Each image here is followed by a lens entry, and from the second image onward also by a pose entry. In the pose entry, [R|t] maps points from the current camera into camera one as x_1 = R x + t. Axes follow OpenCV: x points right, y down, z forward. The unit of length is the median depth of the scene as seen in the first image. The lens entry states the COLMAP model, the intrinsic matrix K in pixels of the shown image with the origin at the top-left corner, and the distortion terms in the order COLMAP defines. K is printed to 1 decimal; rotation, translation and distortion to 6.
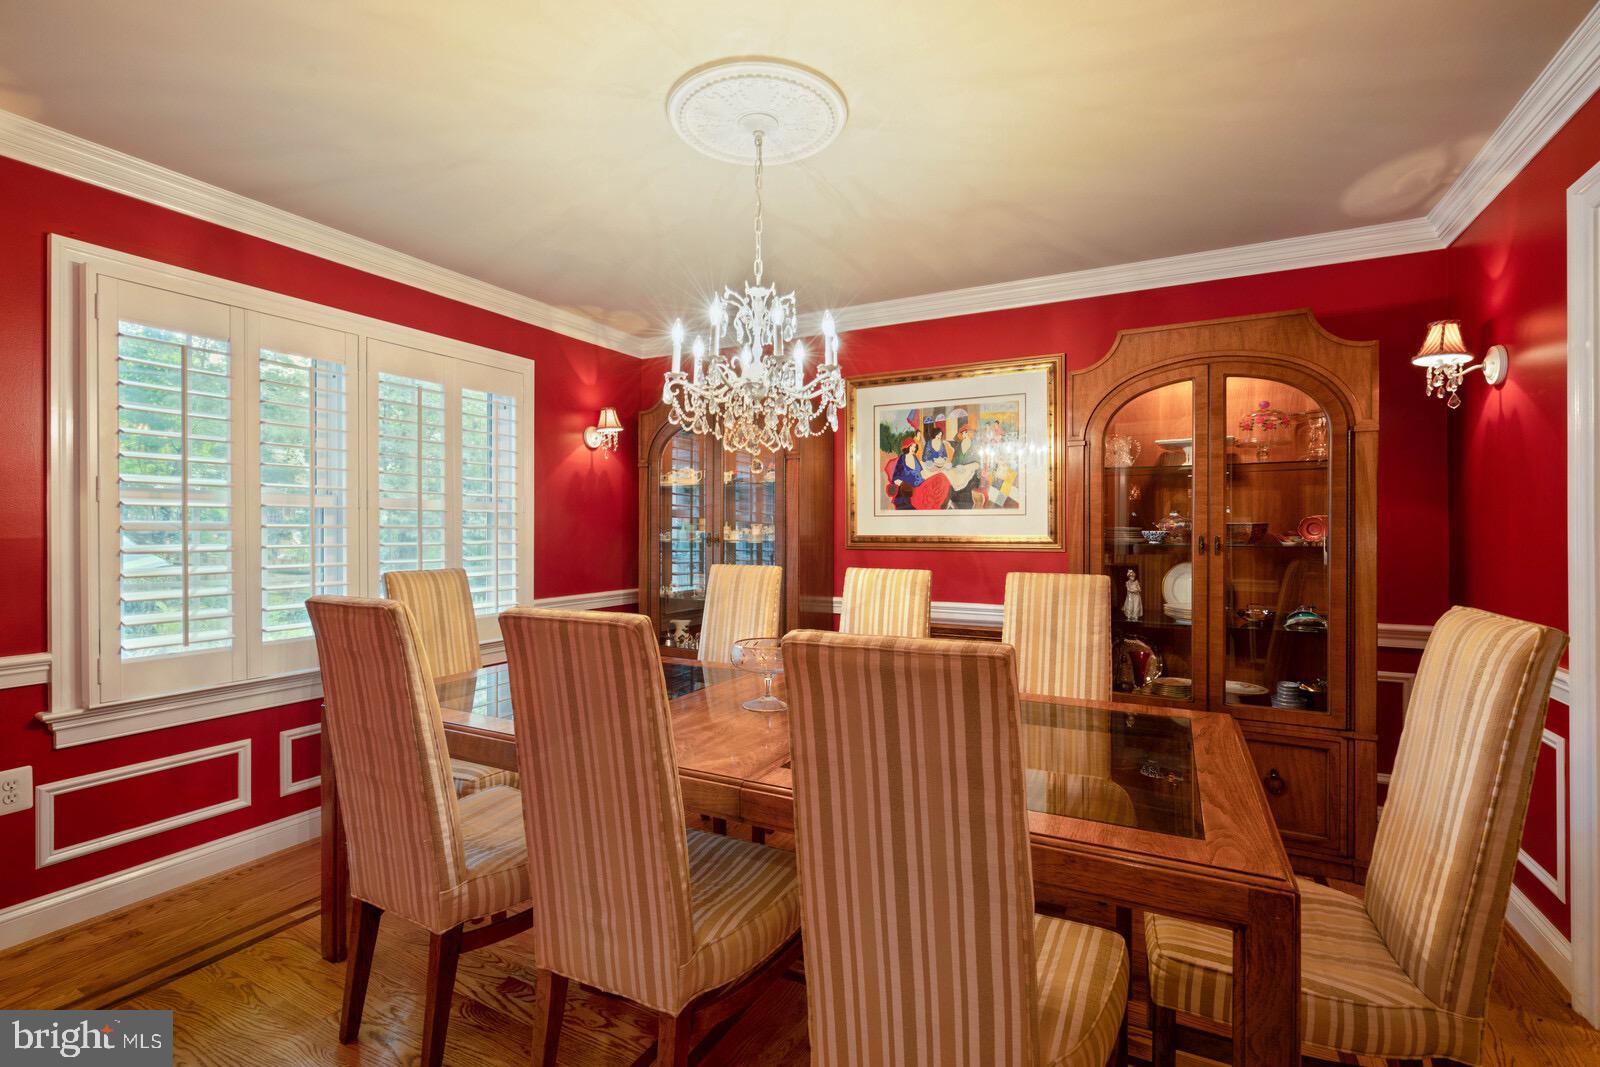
lens RADIAL K [[722.1, 0, 793.6], [0, 722.1, 529.5], [0, 0, 1]] dist [-0.003293, 0.001066]
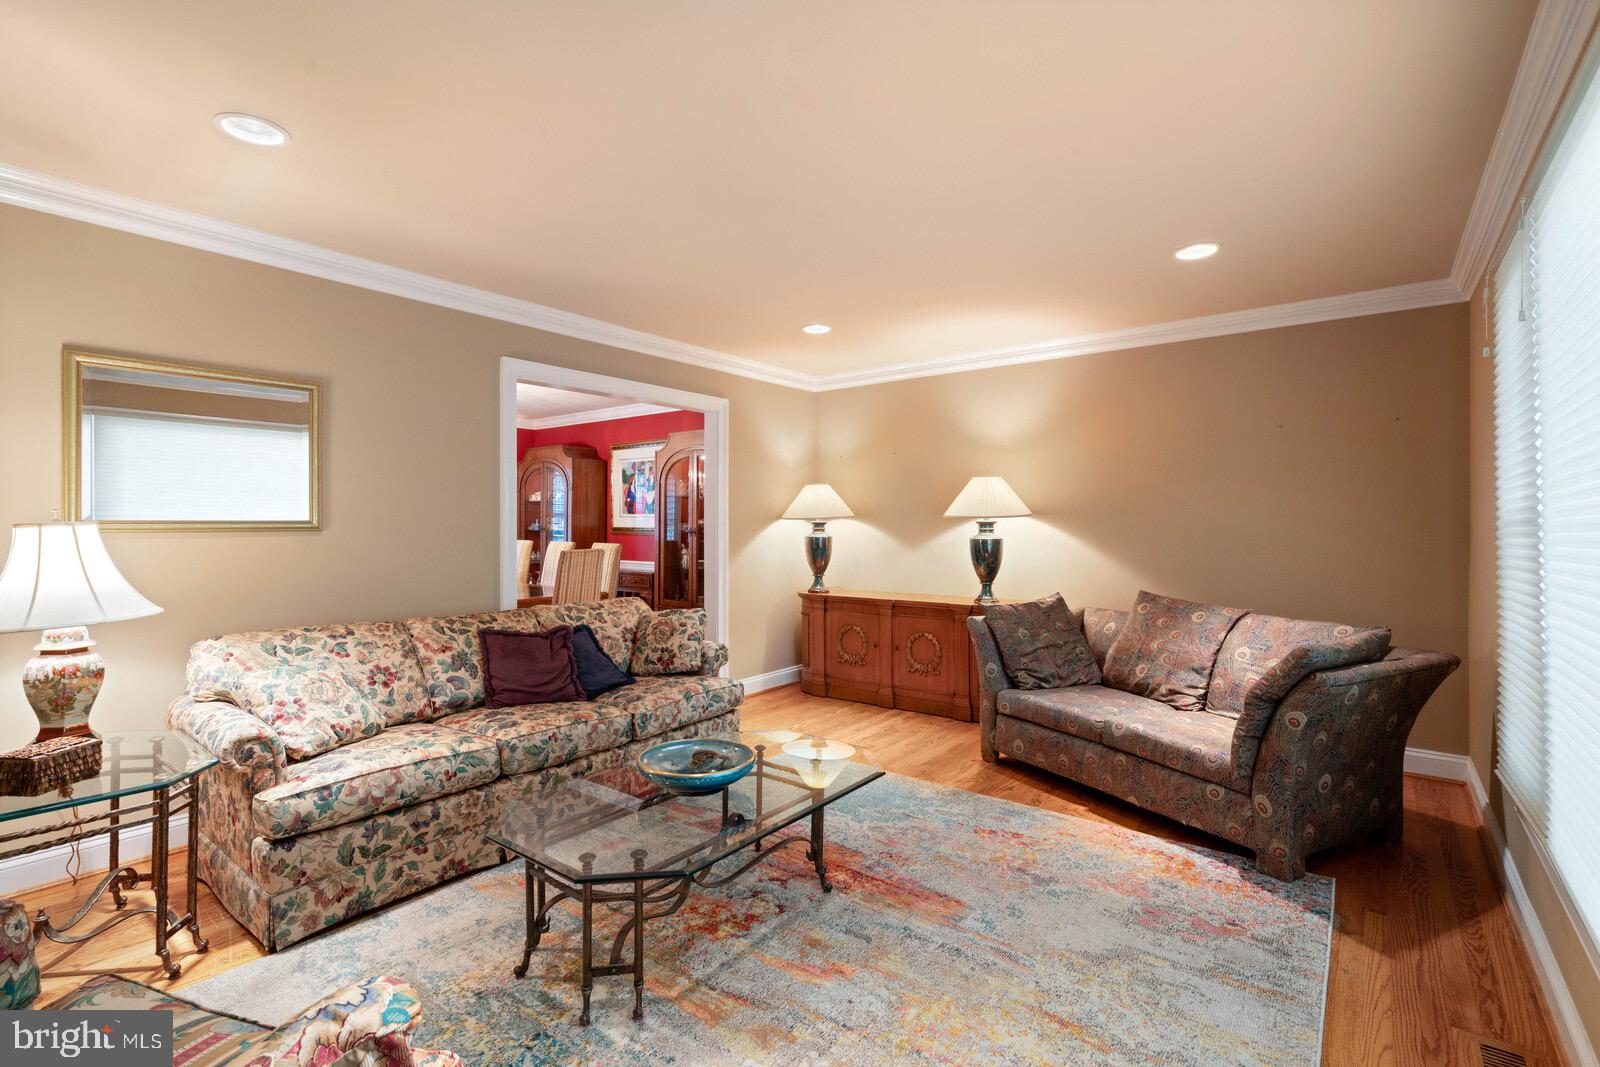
lens RADIAL K [[722.1, 0, 800.9], [0, 722.1, 527.9], [0, 0, 1]] dist [-0.003293, 0.001066]
pose [[0.982387, 0.003554, -0.186823, 1.128508], [-0.003415, 0.999994, 0.001066, 0.008263], [0.186826, -0.000410, 0.982393, -0.955118]]
